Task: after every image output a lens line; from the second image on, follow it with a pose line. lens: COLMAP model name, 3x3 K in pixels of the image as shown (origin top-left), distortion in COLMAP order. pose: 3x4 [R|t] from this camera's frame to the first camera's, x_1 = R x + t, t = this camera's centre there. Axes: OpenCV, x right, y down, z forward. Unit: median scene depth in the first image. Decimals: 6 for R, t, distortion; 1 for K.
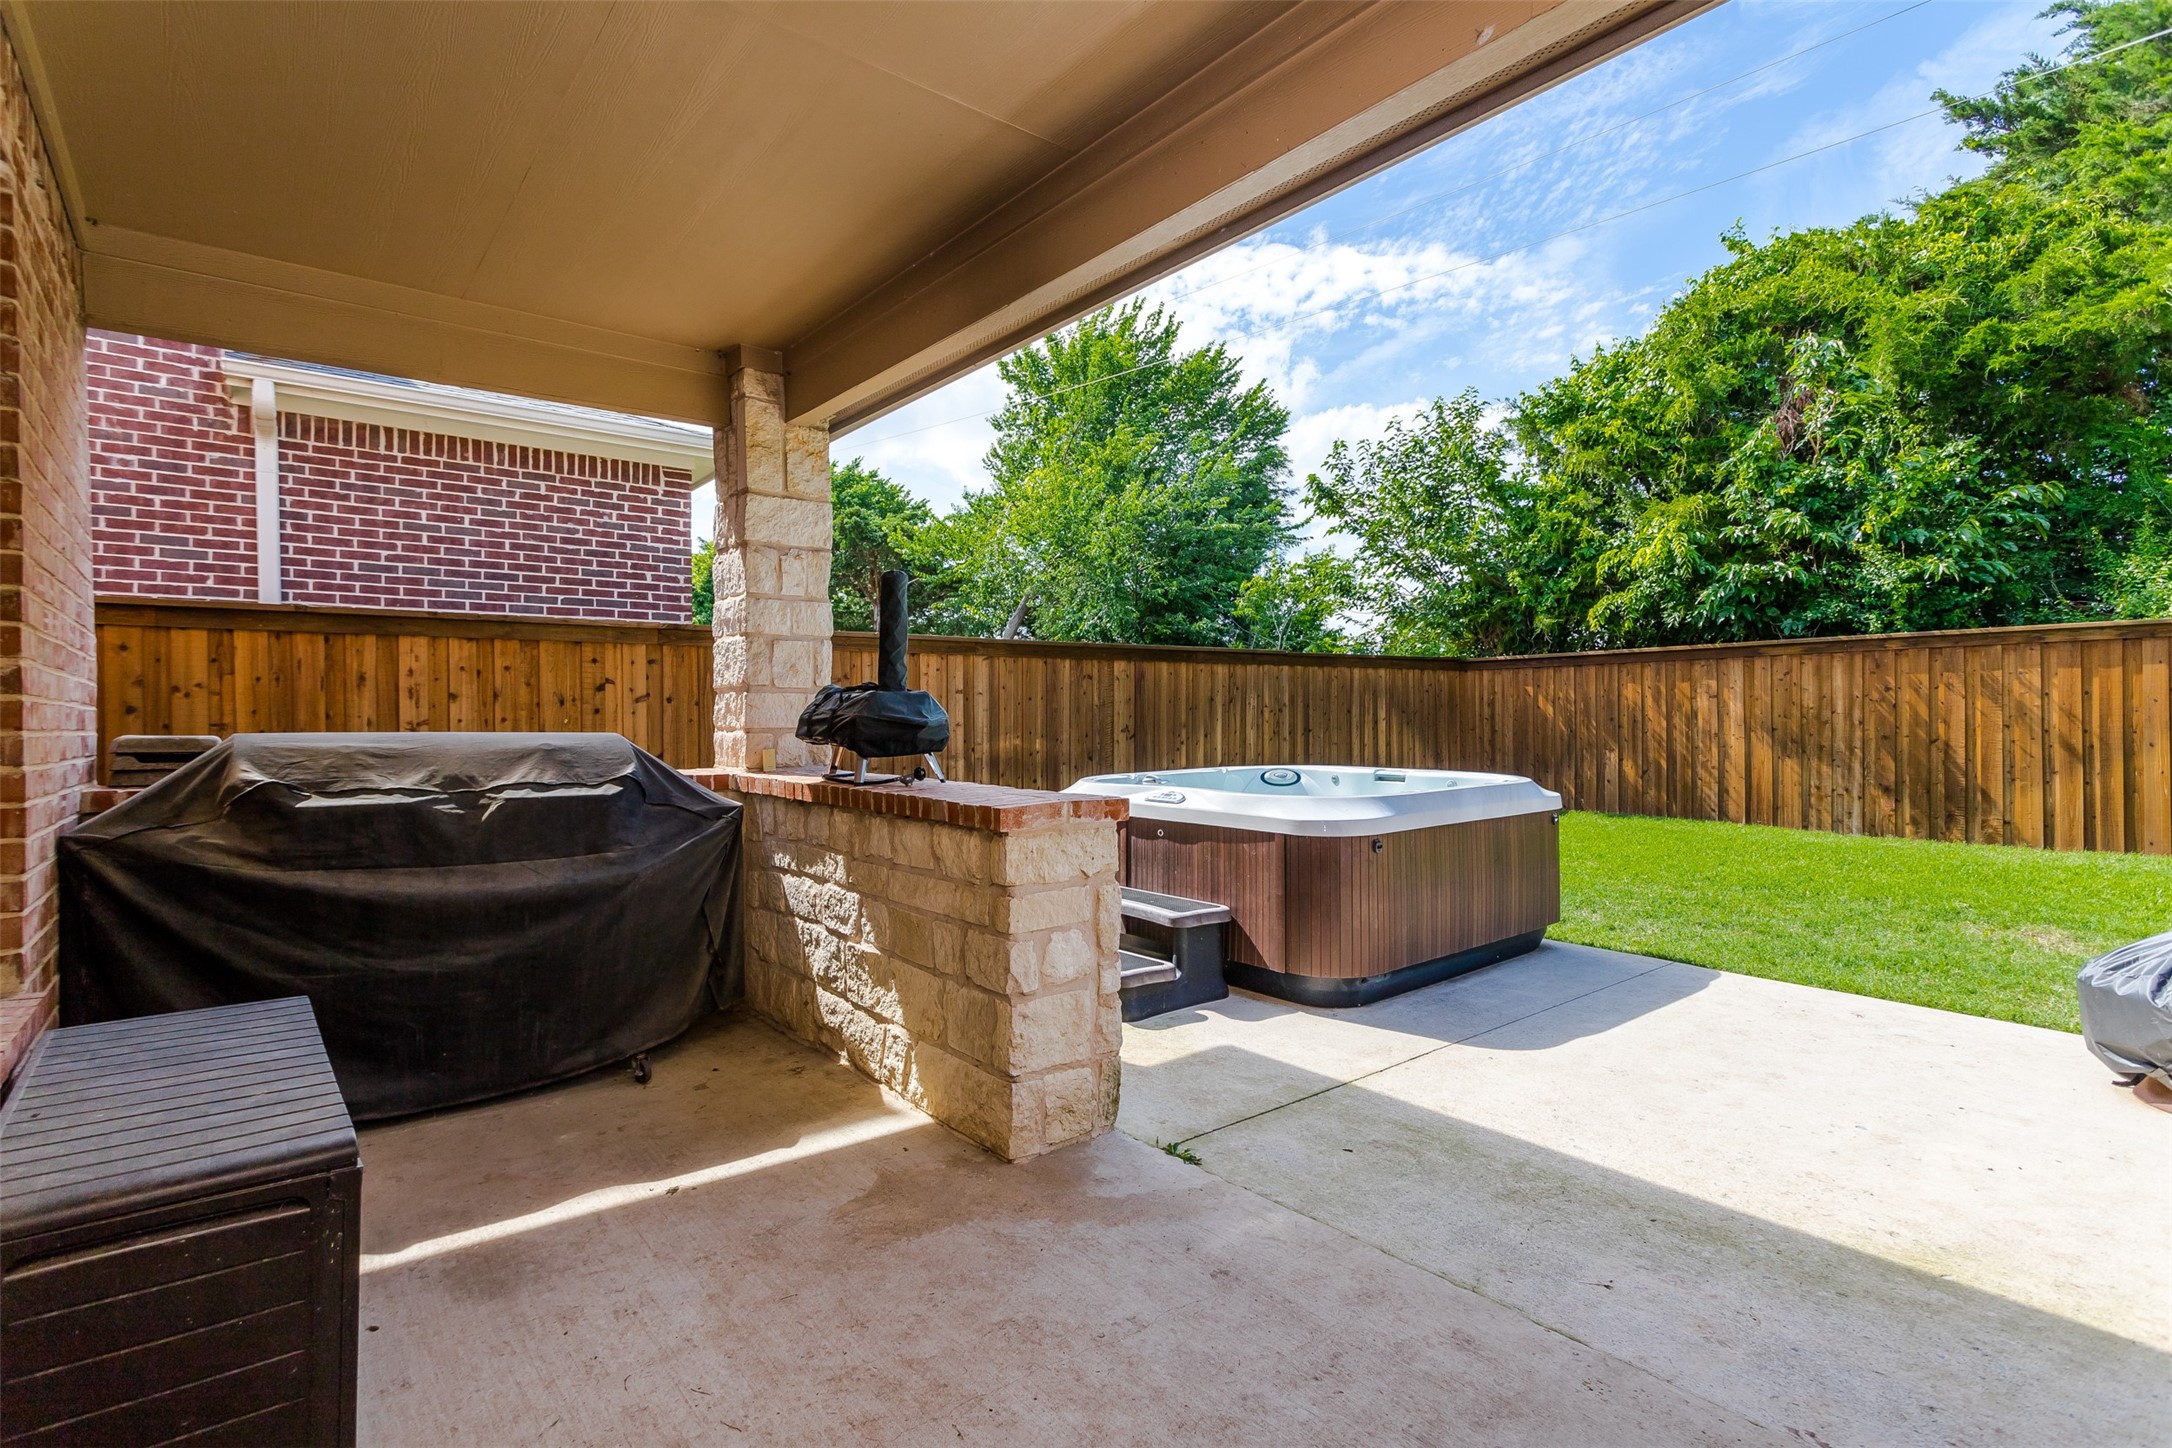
lens RADIAL K [[1052.8, 0, 1067.2], [0, 1052.8, 730.8], [0, 0, 1]] dist [0.001271, 0.002790]
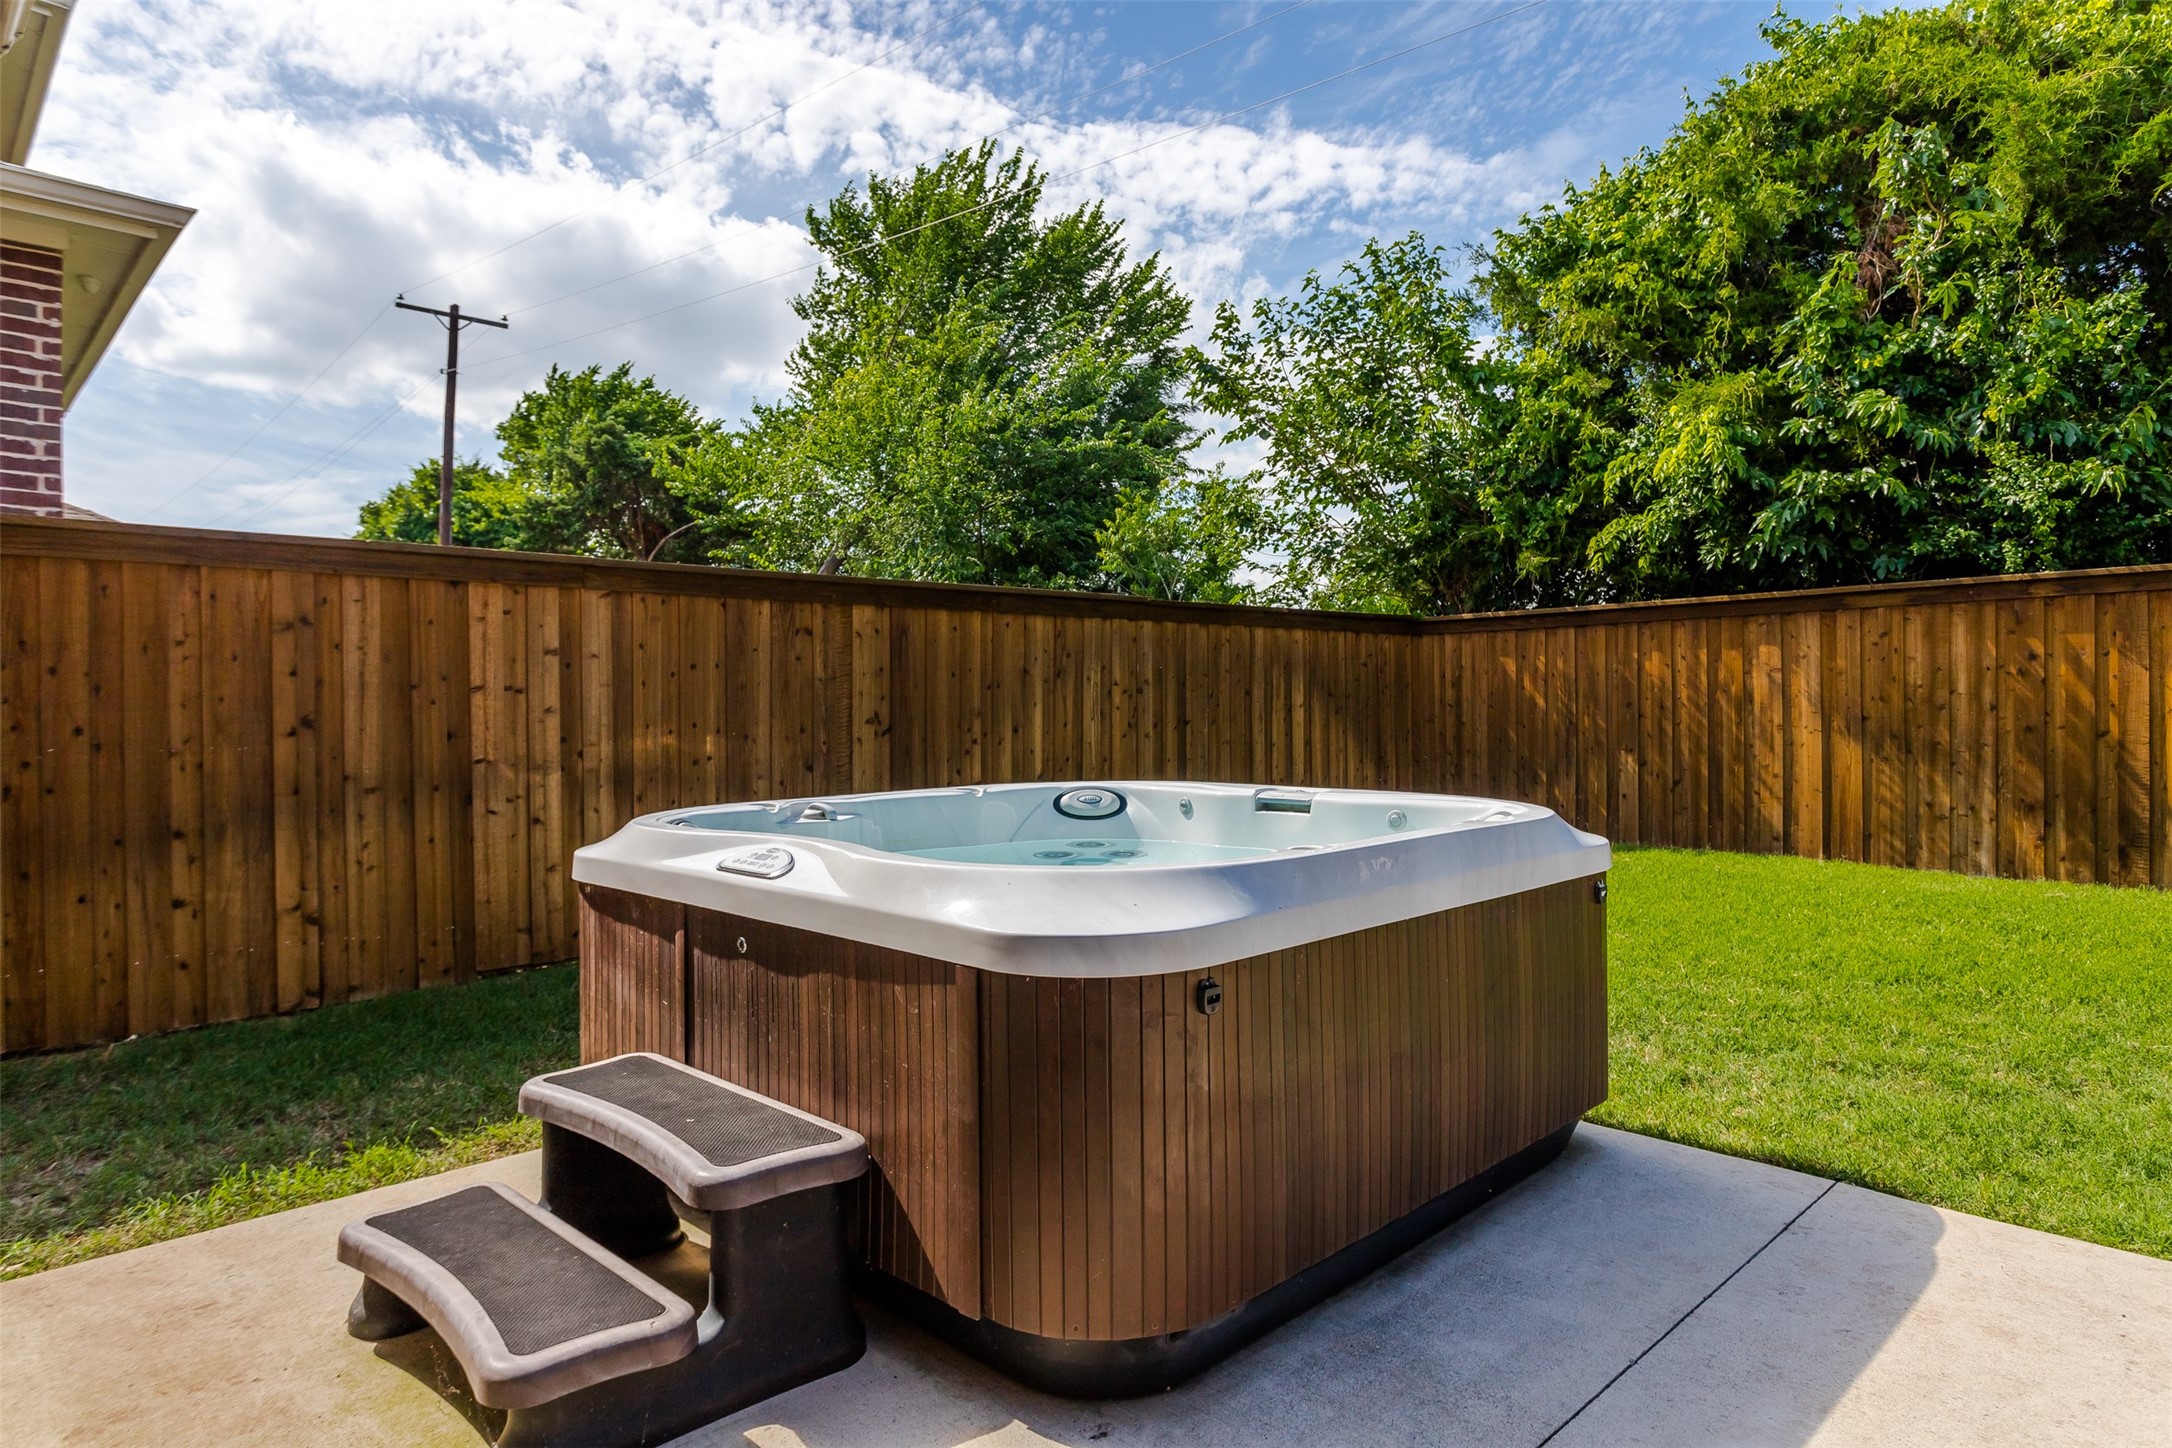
lens RADIAL K [[1296.9, 0, 1083.9], [0, 1296.9, 724.7], [0, 0, 1]] dist [-0.010131, 0.008607]
pose [[0.994060, -0.002169, 0.108814, 0.089889], [0.002629, 0.999988, -0.004088, 0.004671], [-0.108804, 0.004350, 0.994054, 0.240118]]
